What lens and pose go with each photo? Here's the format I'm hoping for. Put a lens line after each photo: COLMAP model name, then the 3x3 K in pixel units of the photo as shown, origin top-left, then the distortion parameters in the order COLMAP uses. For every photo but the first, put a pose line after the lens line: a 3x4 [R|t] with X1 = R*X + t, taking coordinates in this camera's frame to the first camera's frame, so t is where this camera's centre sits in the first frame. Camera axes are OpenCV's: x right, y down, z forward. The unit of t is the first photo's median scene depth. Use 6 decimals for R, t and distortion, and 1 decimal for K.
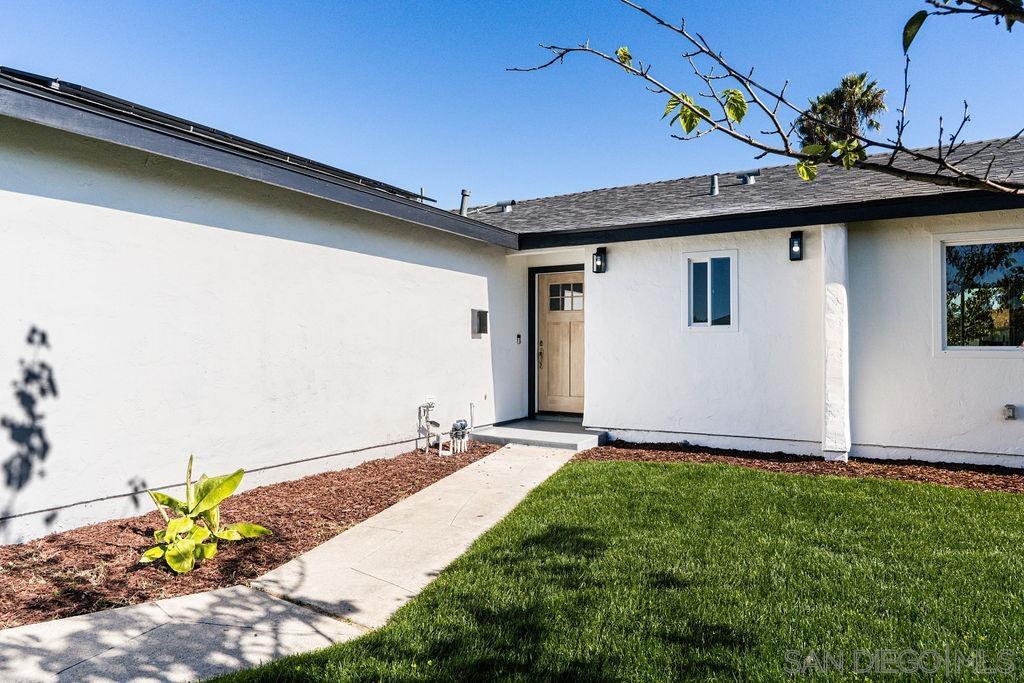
lens RADIAL K [[657.6, 0, 508.2], [0, 657.6, 346.4], [0, 0, 1]] dist [0.008011, 0.001816]
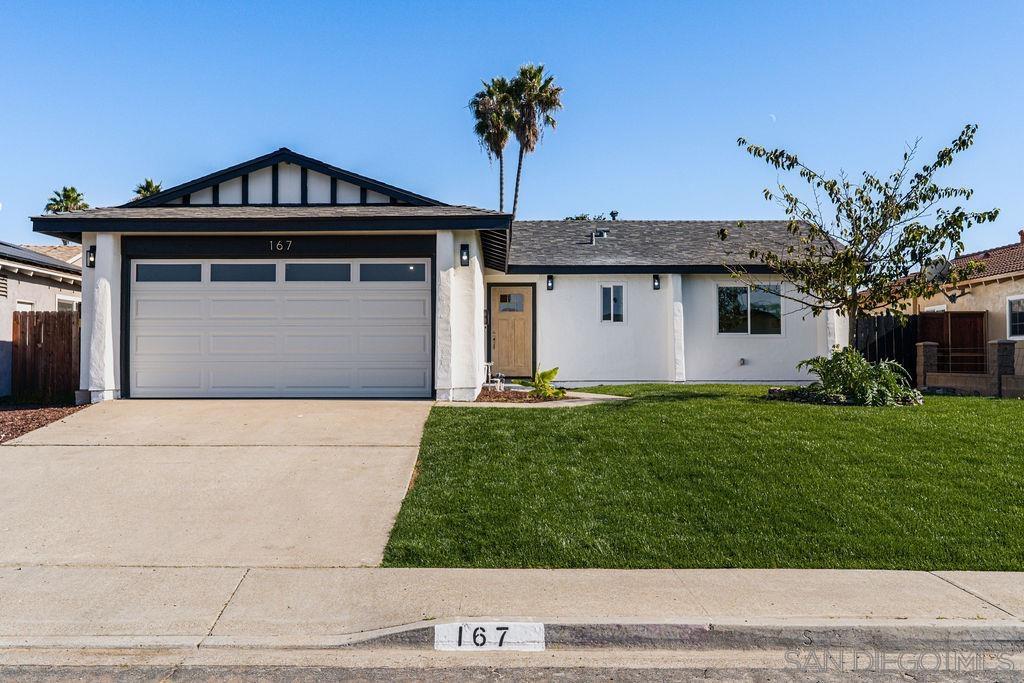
lens RADIAL K [[1015.0, 0, 508.4], [0, 1015.0, 340.9], [0, 0, 1]] dist [-0.014104, 0.000000]
pose [[0.865055, 0.012131, 0.501531, -1.355428], [0.002664, 0.999582, -0.028771, 0.101468], [-0.501670, 0.026225, 0.864661, -1.296199]]
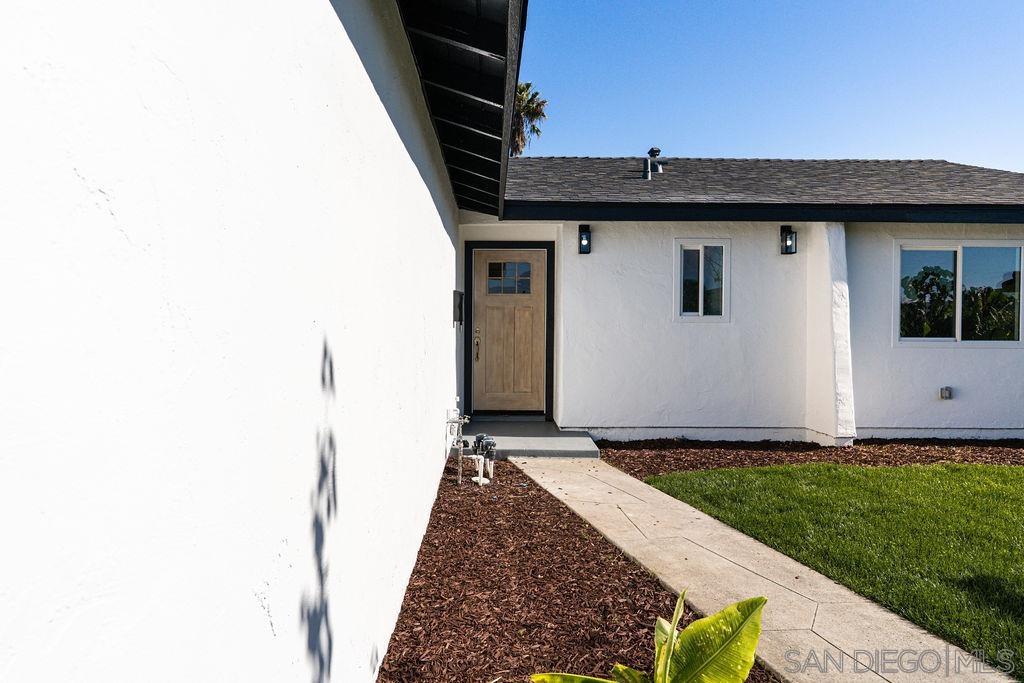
lens RADIAL K [[657.6, 0, 510.8], [0, 657.6, 335.3], [0, 0, 1]] dist [0.008011, 0.001816]
pose [[0.856228, -0.004804, 0.516576, -0.429473], [-0.004649, 0.999845, 0.017004, -0.017411], [-0.516578, -0.016960, 0.856072, 0.311035]]
